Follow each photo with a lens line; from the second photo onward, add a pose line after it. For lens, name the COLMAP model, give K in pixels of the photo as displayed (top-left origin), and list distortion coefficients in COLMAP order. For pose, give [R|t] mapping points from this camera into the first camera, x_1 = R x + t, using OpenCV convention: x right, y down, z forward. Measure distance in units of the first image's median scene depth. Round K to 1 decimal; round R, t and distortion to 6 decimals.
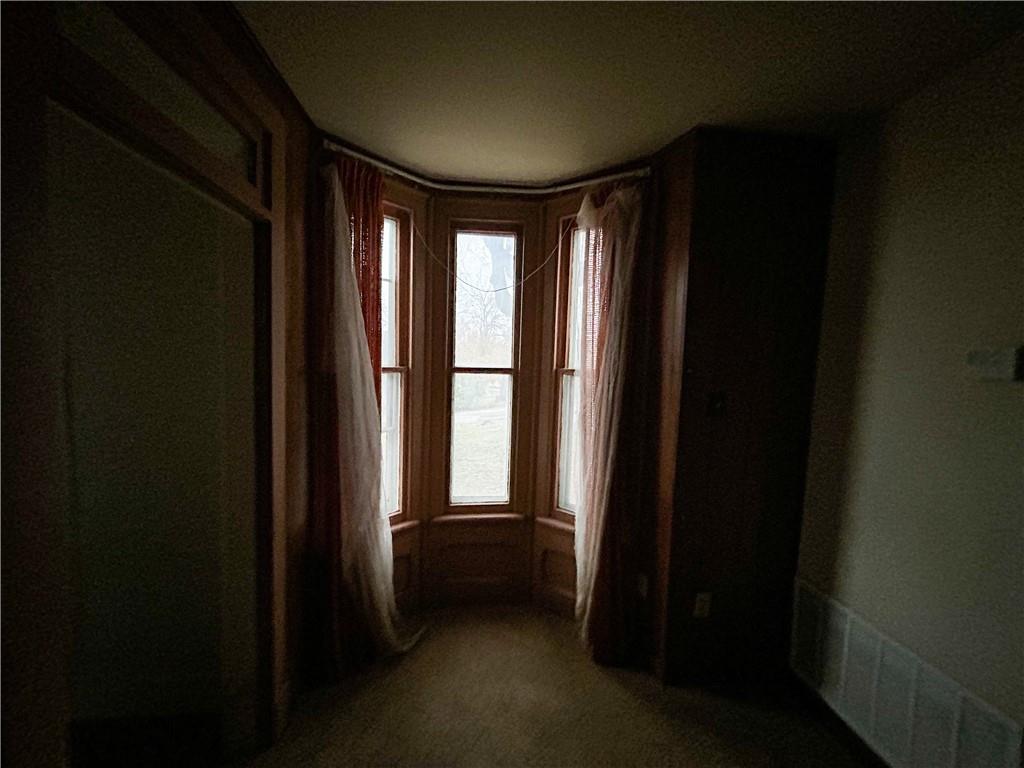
lens RADIAL K [[413.5, 0, 512.0], [0, 413.5, 384.0], [0, 0, 1]] dist [0.000873, -0.000114]
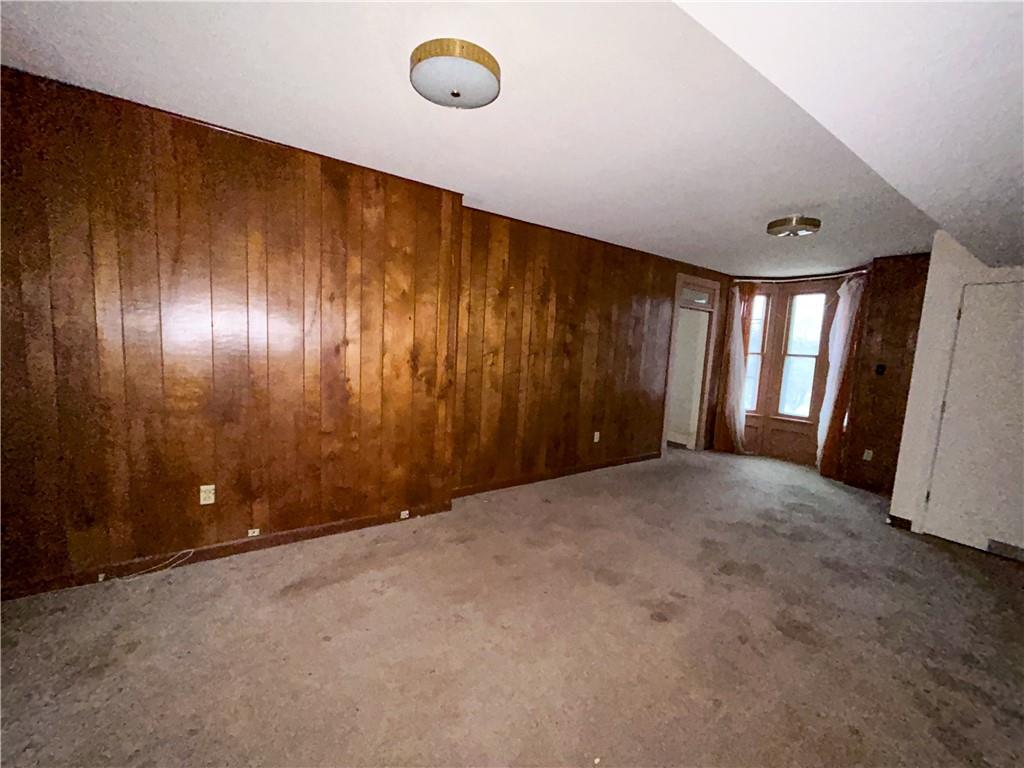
lens RADIAL K [[413.5, 0, 512.0], [0, 413.5, 384.0], [0, 0, 1]] dist [0.000873, -0.000114]
pose [[0.541591, 0.096558, -0.835078, 1.172126], [-0.068868, 0.995139, 0.070401, 0.084635], [0.837817, 0.019382, 0.545608, -1.843793]]
